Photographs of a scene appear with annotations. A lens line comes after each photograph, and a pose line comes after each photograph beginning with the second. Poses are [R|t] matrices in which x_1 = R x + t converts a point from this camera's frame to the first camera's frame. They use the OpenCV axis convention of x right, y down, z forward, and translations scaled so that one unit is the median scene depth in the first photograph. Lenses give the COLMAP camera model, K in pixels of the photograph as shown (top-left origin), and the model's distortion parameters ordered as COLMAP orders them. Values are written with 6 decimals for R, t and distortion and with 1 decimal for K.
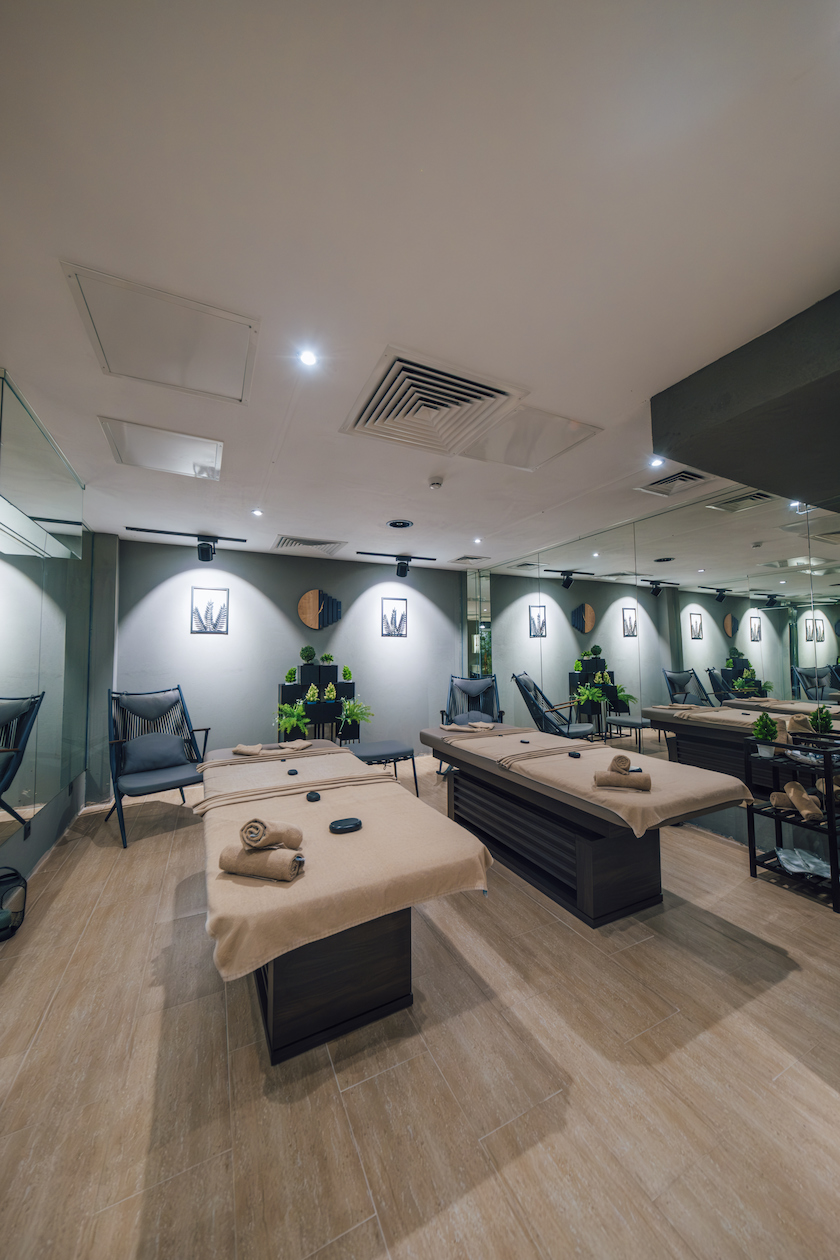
lens RADIAL K [[431.0, 0, 420.0], [0, 431.0, 630.0], [0, 0, 1]] dist [0.007809, 0.000016]
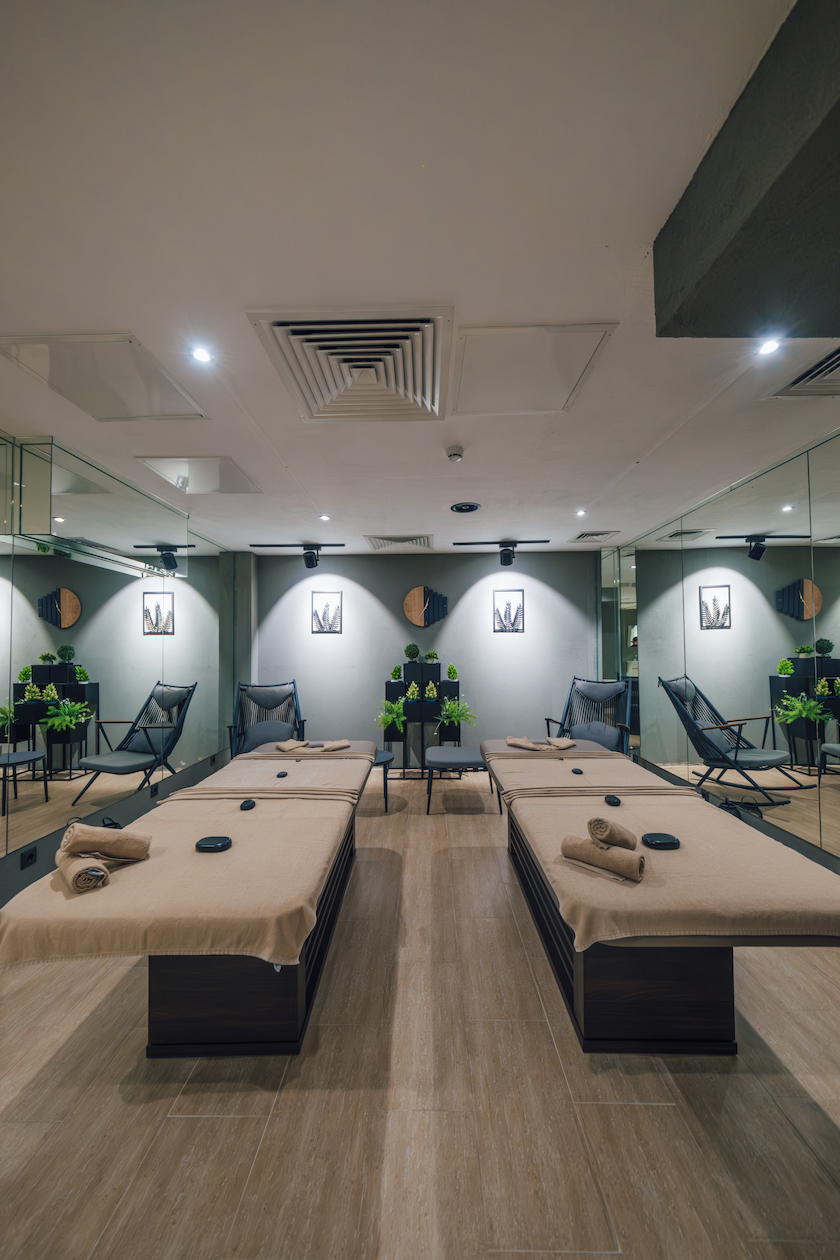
lens RADIAL K [[436.6, 0, 420.0], [0, 436.6, 630.0], [0, 0, 1]] dist [0.009097, -0.000359]
pose [[0.888966, -0.023743, -0.457357, 0.223704], [0.028265, 0.999596, 0.003045, 0.003264], [0.457100, -0.015634, 0.889278, 0.117821]]
